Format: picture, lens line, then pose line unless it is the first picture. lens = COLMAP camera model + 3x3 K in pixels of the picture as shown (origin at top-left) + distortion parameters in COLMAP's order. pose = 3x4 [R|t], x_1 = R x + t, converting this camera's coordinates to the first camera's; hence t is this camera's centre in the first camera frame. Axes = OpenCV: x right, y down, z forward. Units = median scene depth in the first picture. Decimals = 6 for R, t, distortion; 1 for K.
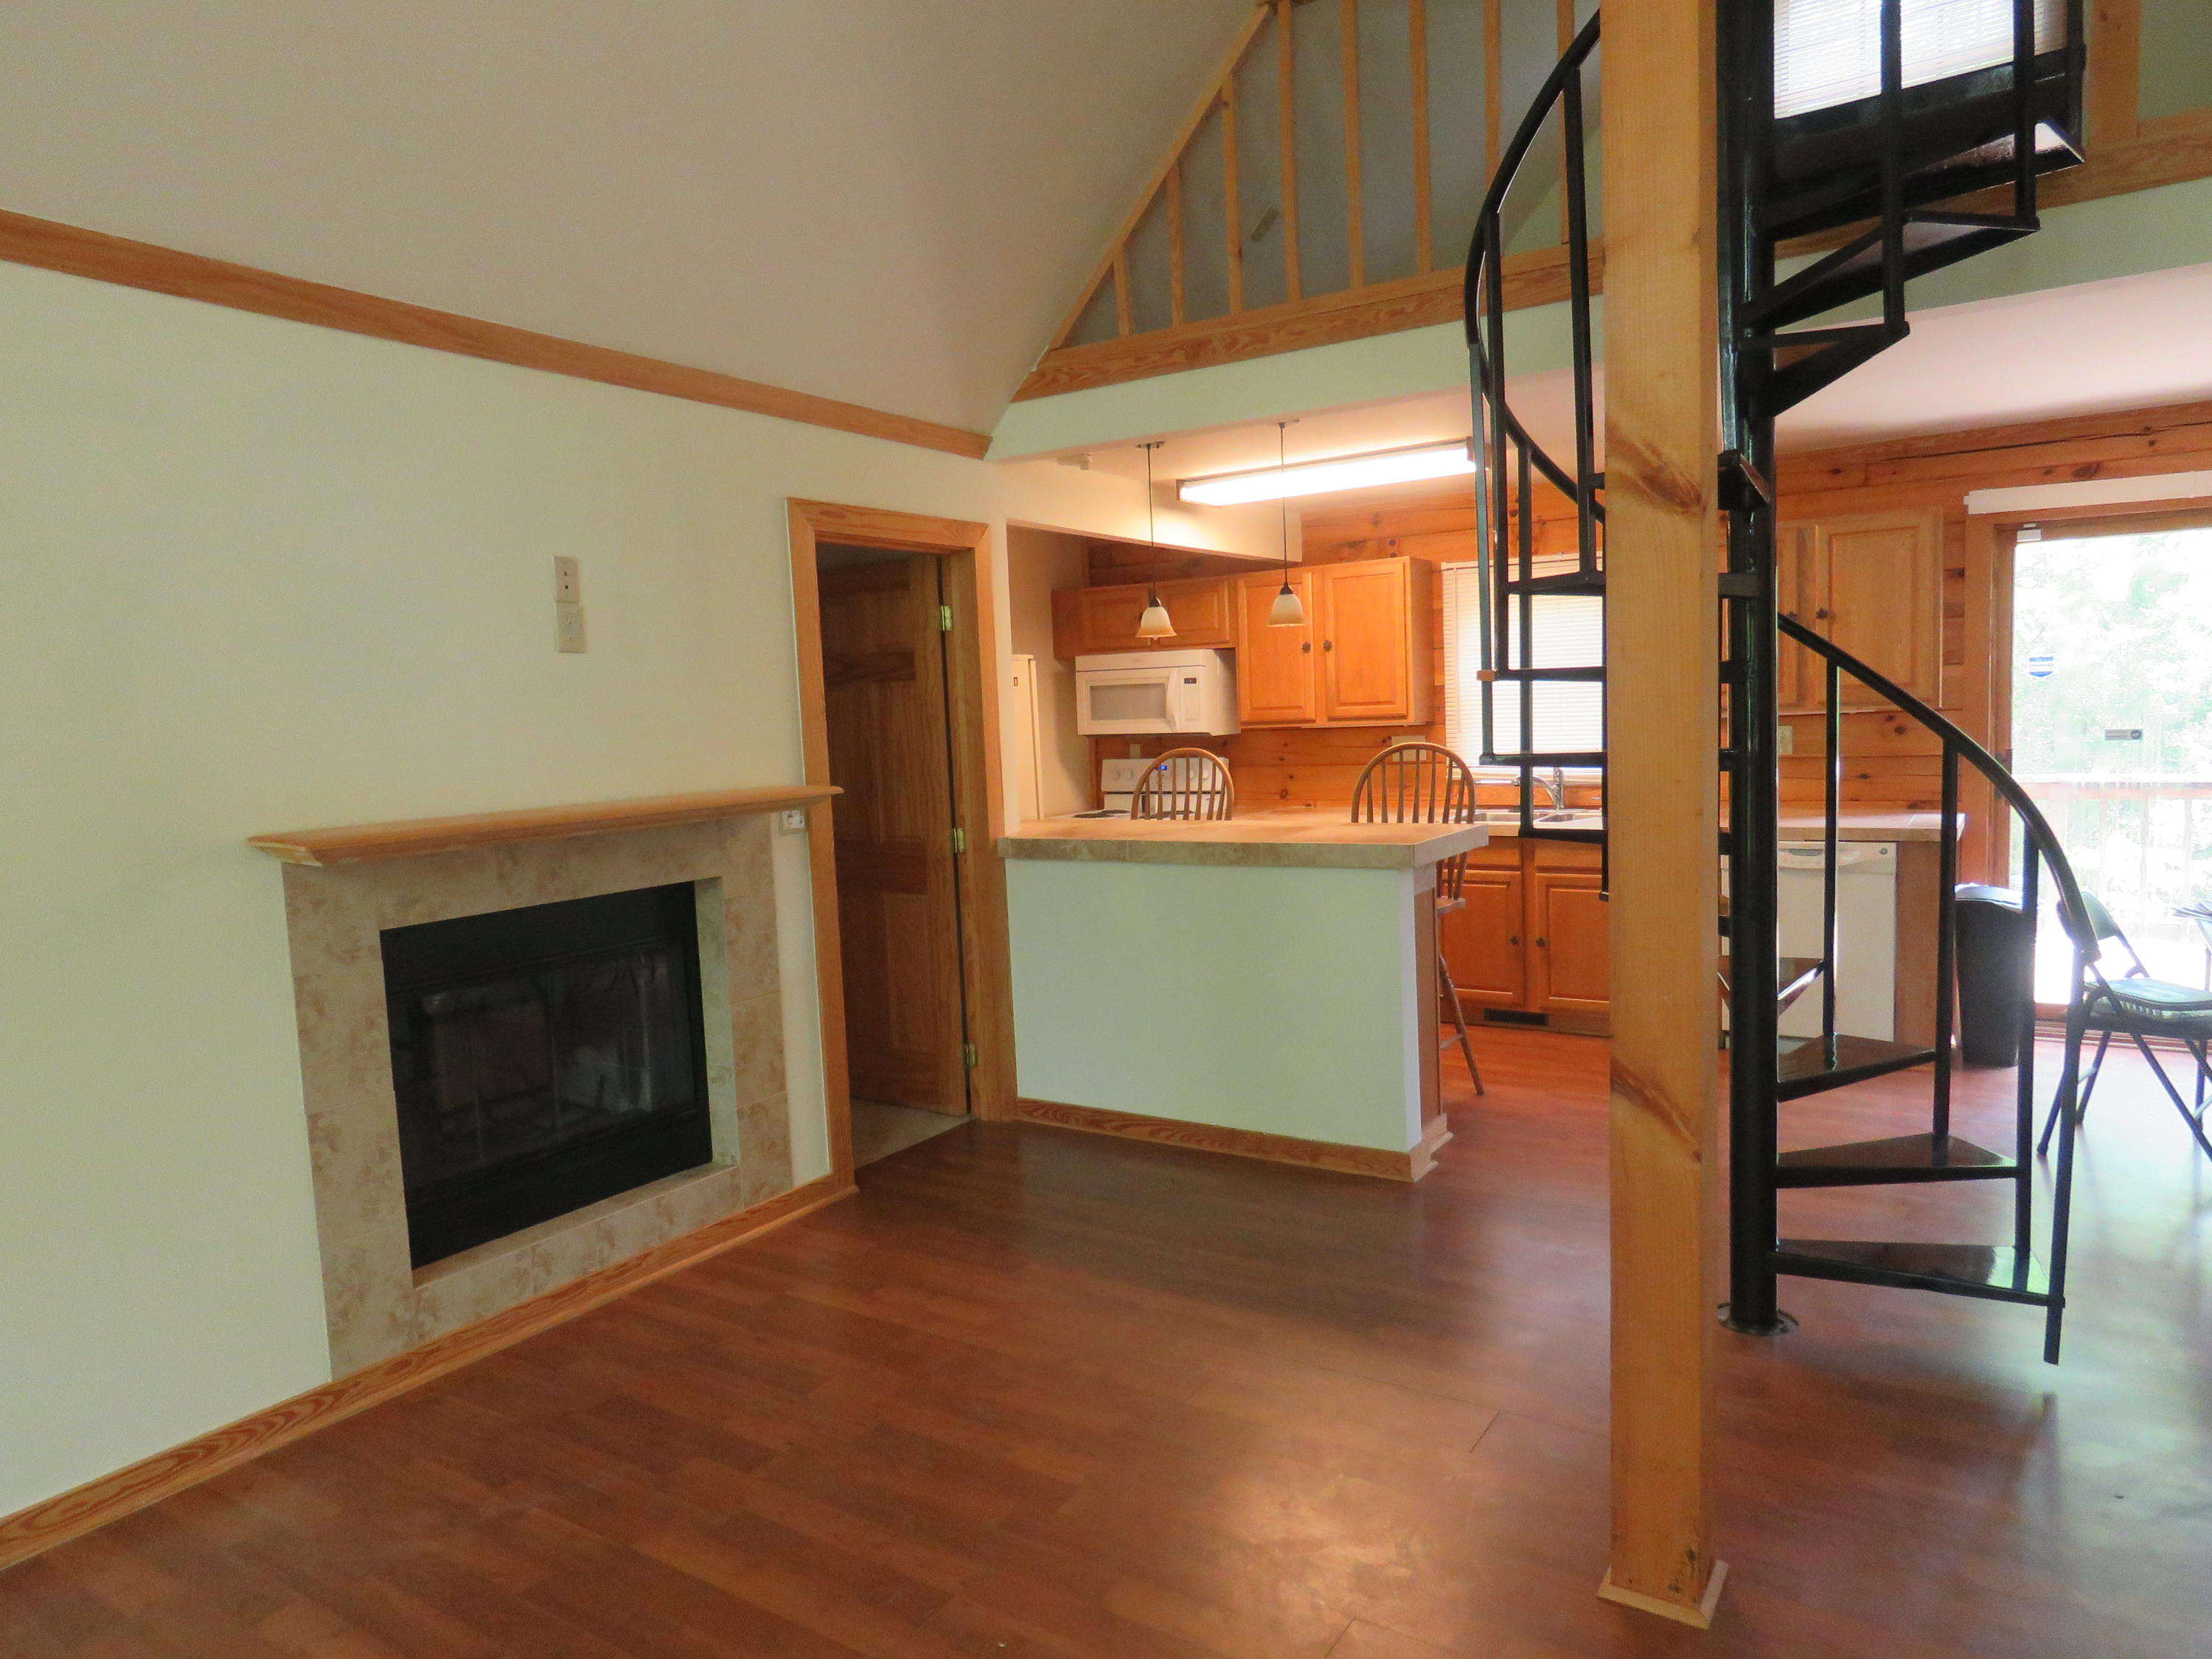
lens RADIAL K [[1416.4, 0, 1108.9], [0, 1416.4, 826.4], [0, 0, 1]] dist [-0.001719, 0.002713]
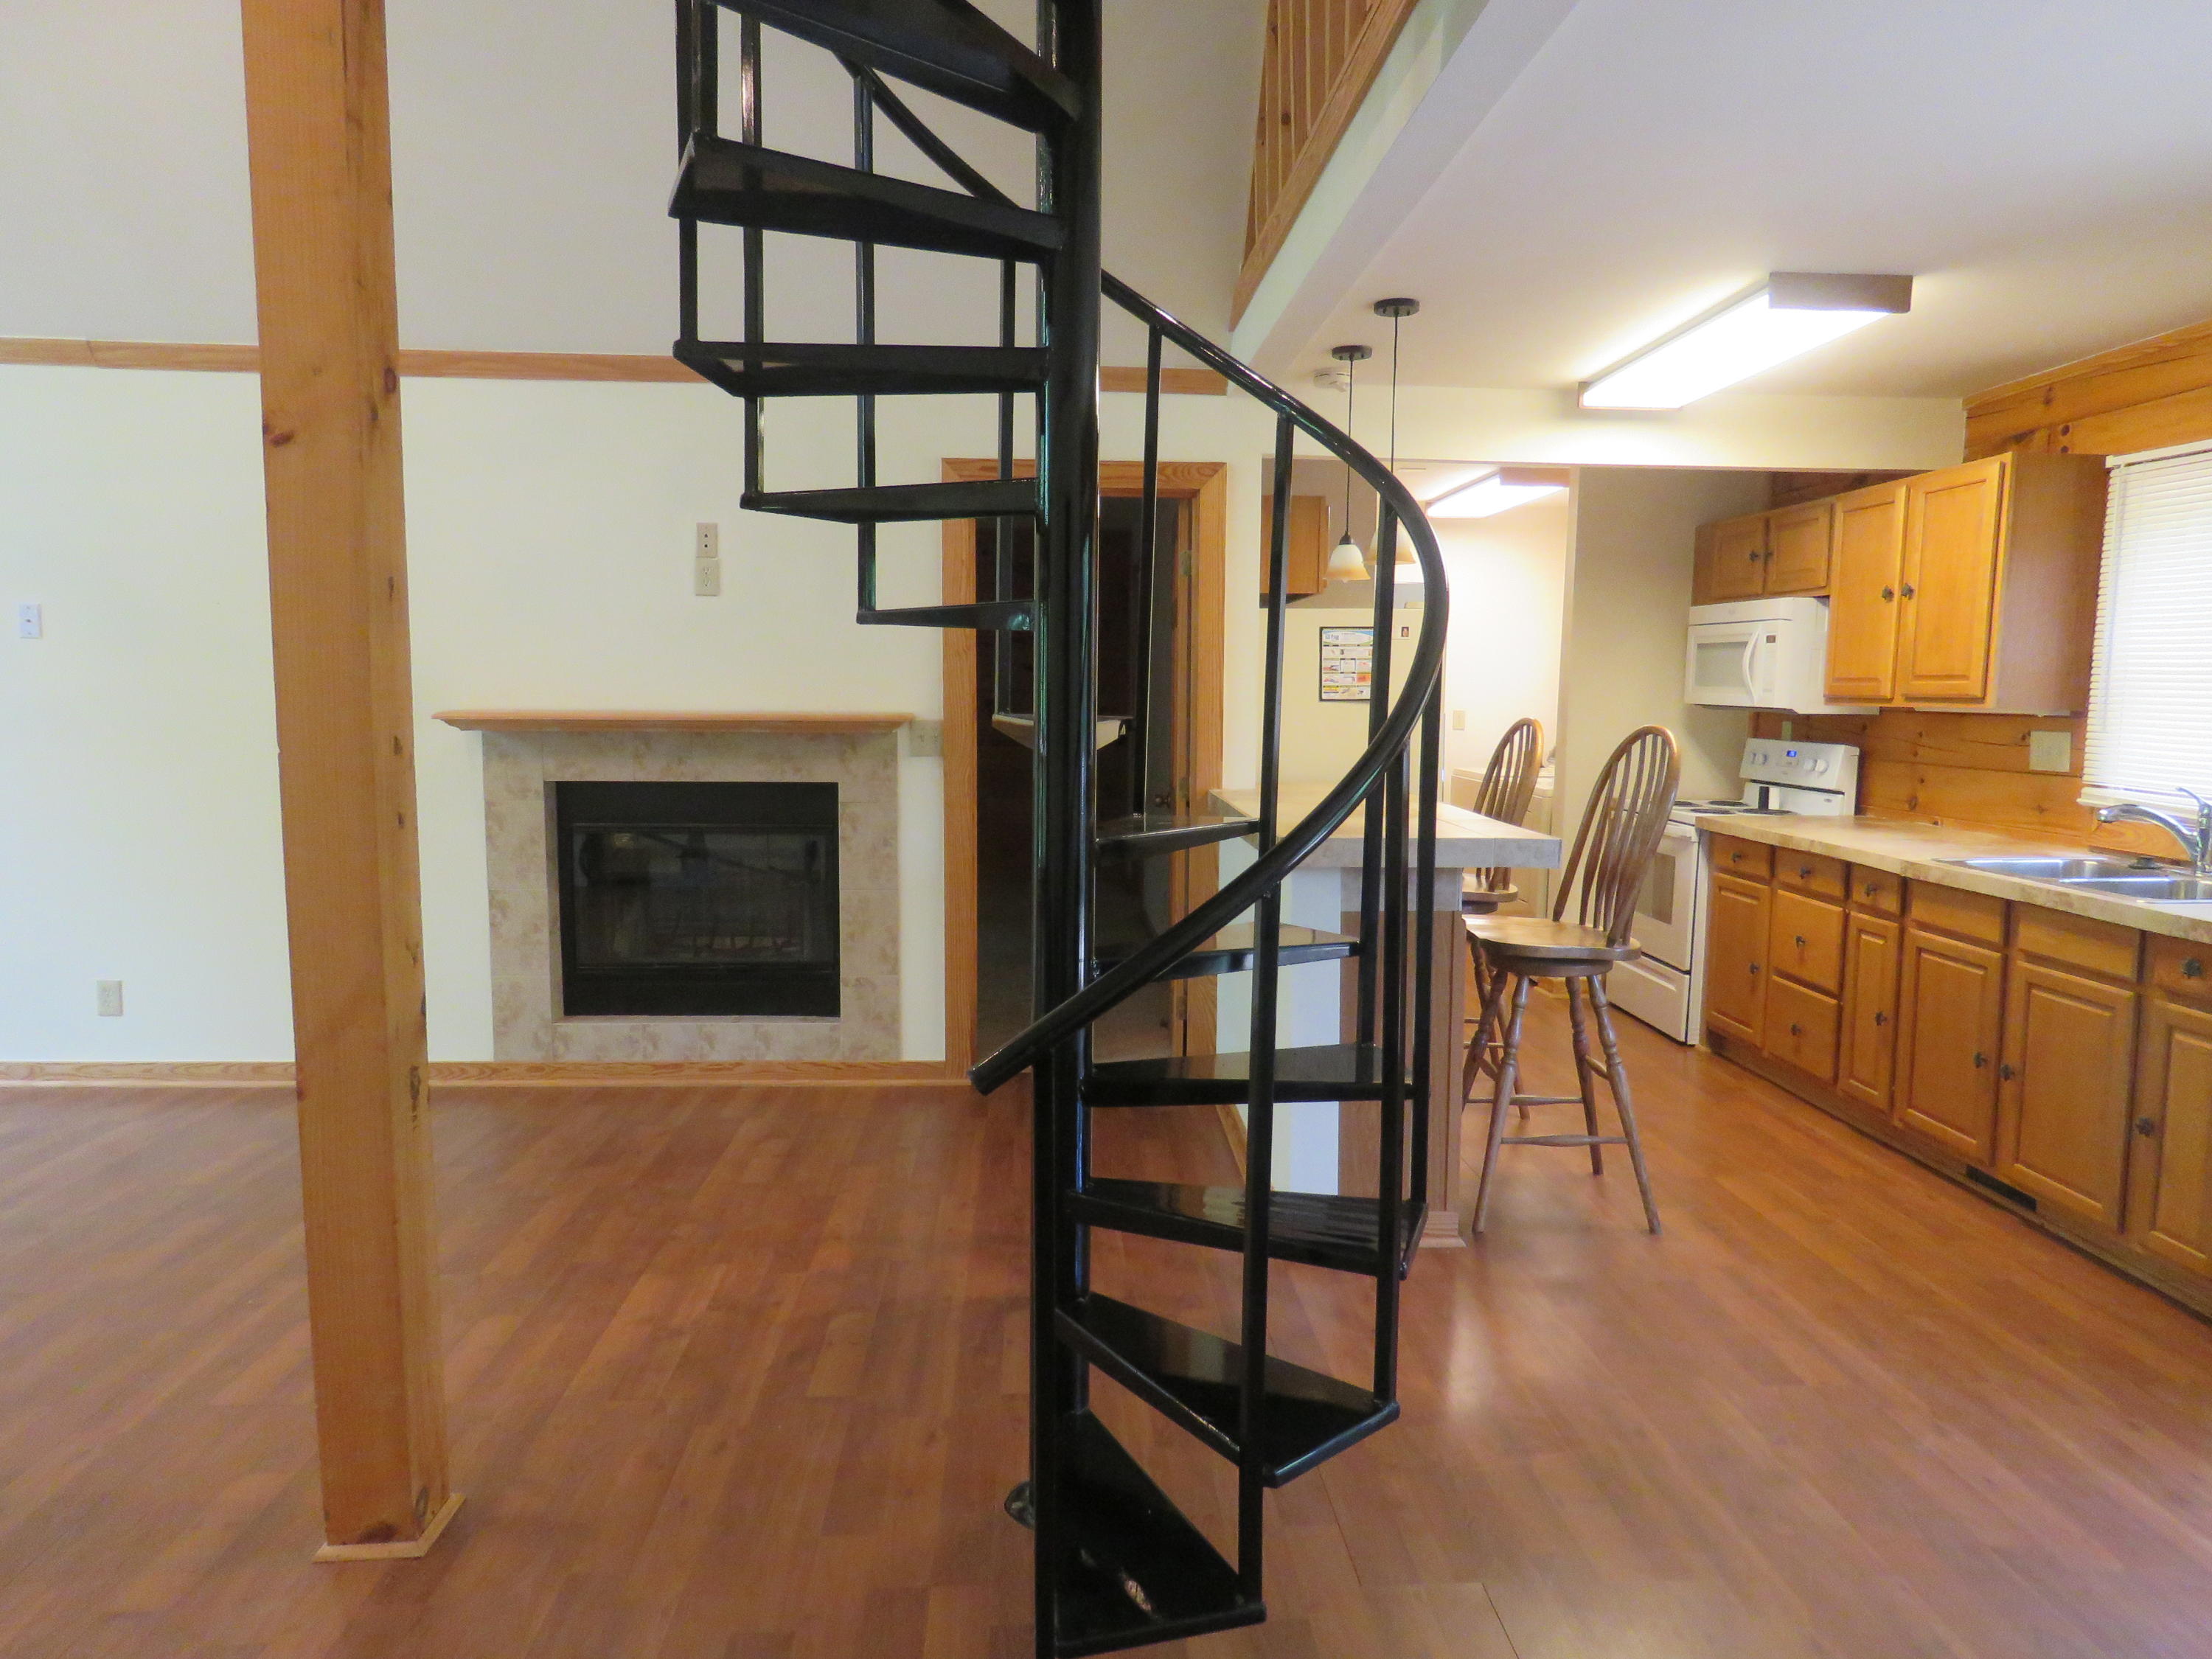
lens RADIAL K [[1416.4, 0, 1118.7], [0, 1416.4, 828.4], [0, 0, 1]] dist [-0.001719, 0.002713]
pose [[0.585200, 0.128932, -0.800574, 0.741037], [-0.104043, 0.991057, 0.083557, -0.045882], [0.804187, 0.034397, 0.593380, 0.423233]]
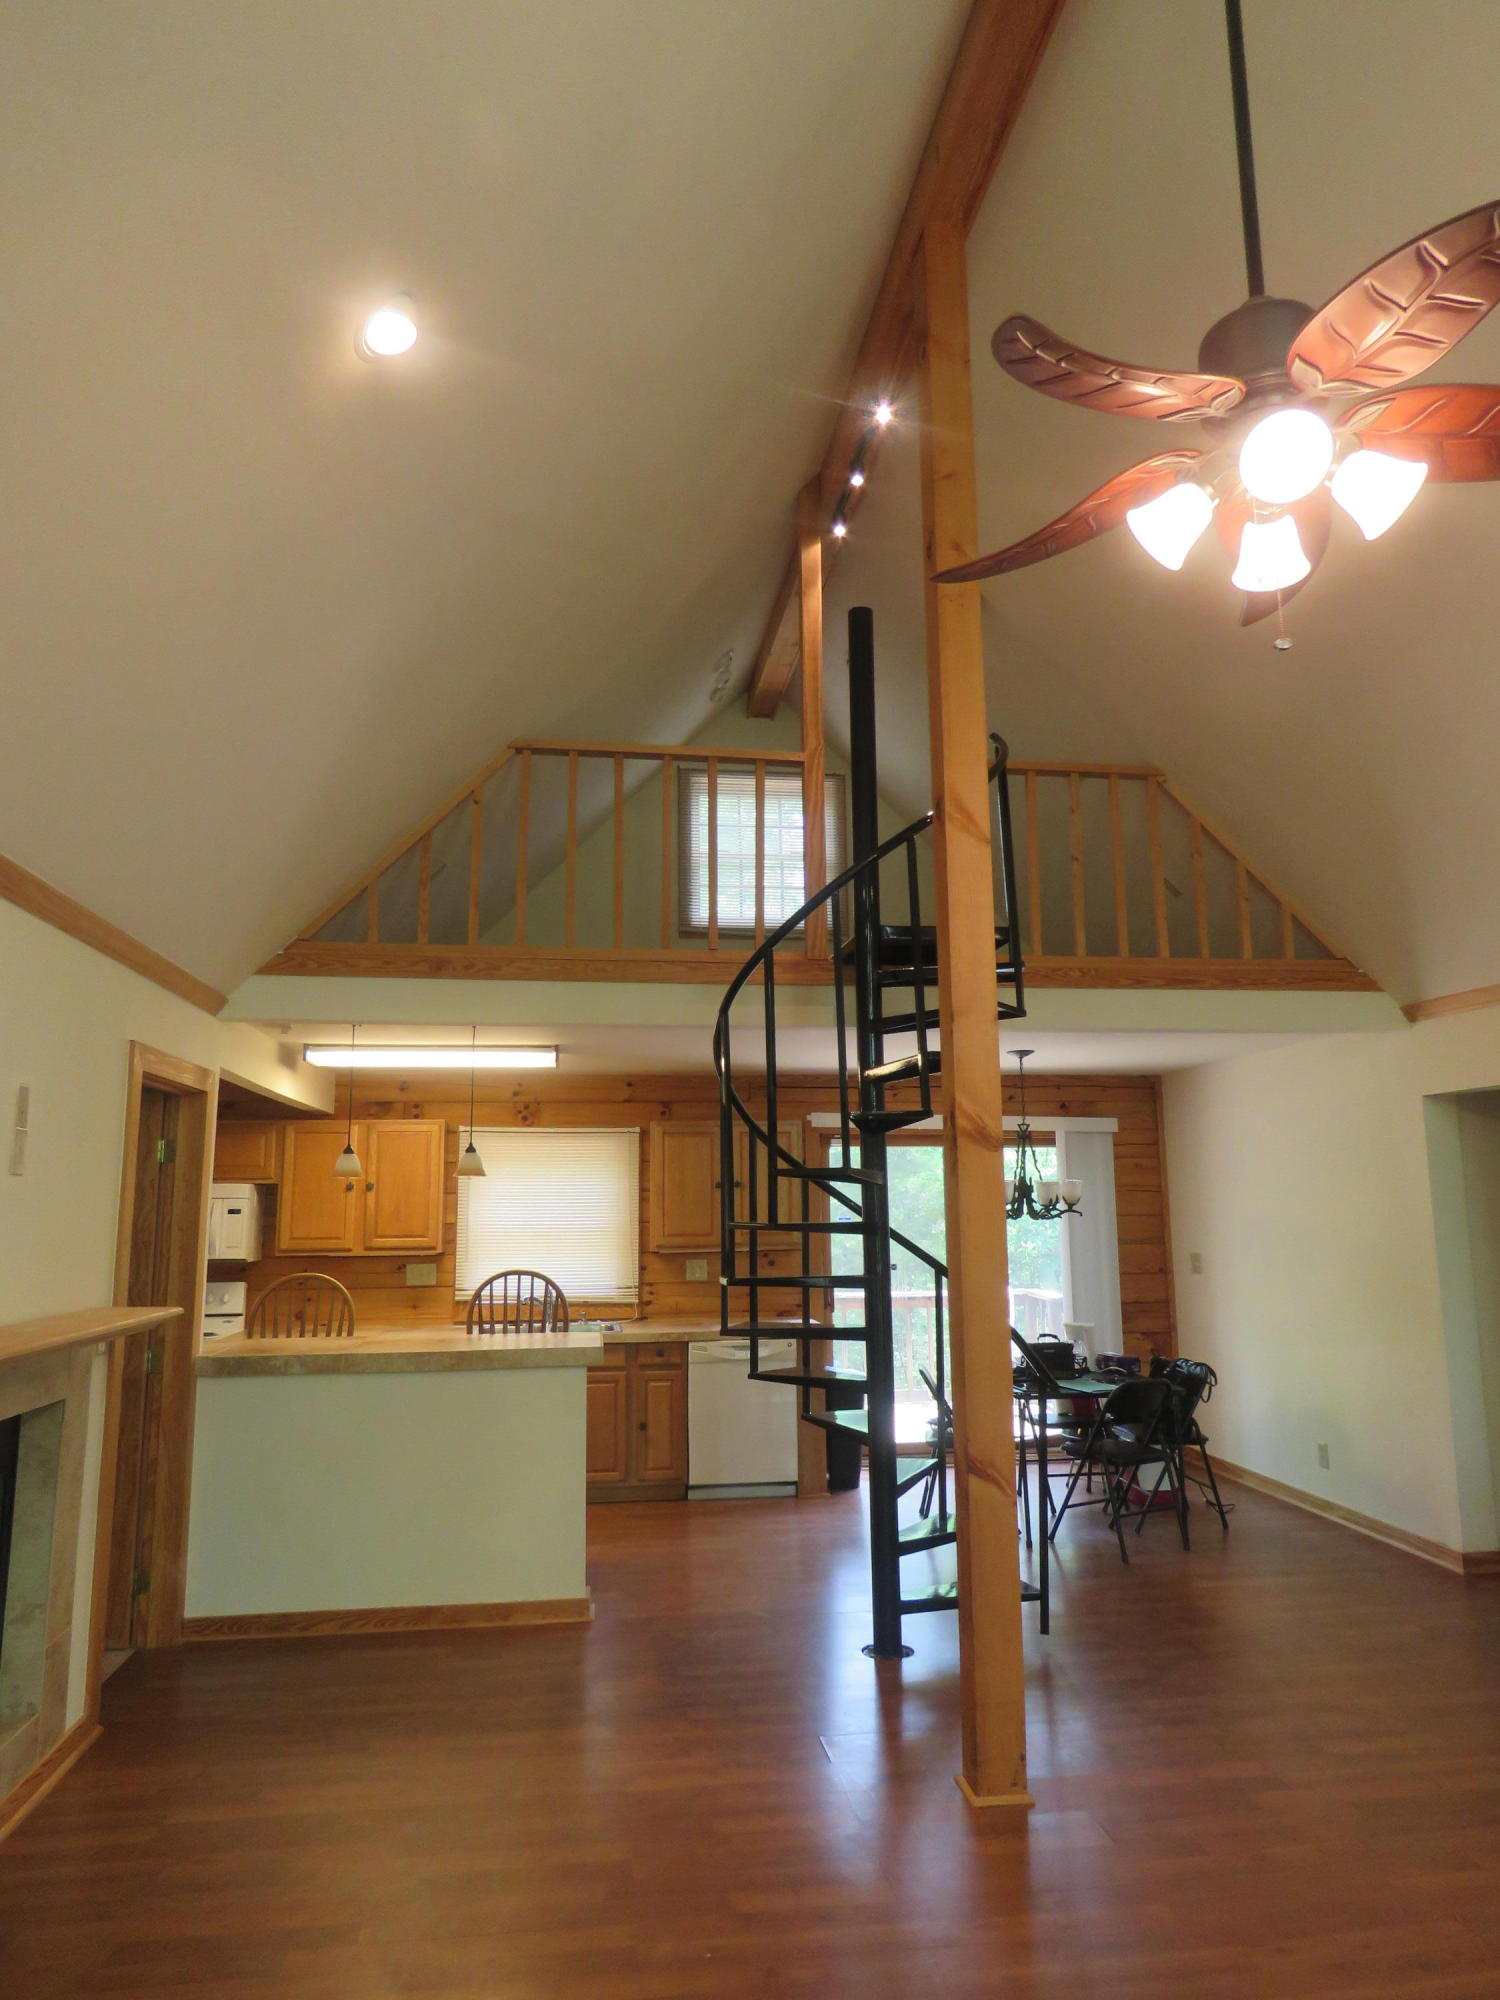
lens RADIAL K [[1280.7, 0, 762.2], [0, 1280.7, 1003.0], [0, 0, 1]] dist [-0.001719, 0.002713]
pose [[0.750749, 0.140775, 0.645414, -0.473152], [0.033228, 0.967745, -0.249732, 0.004982], [-0.659752, 0.208932, 0.721855, -0.051140]]
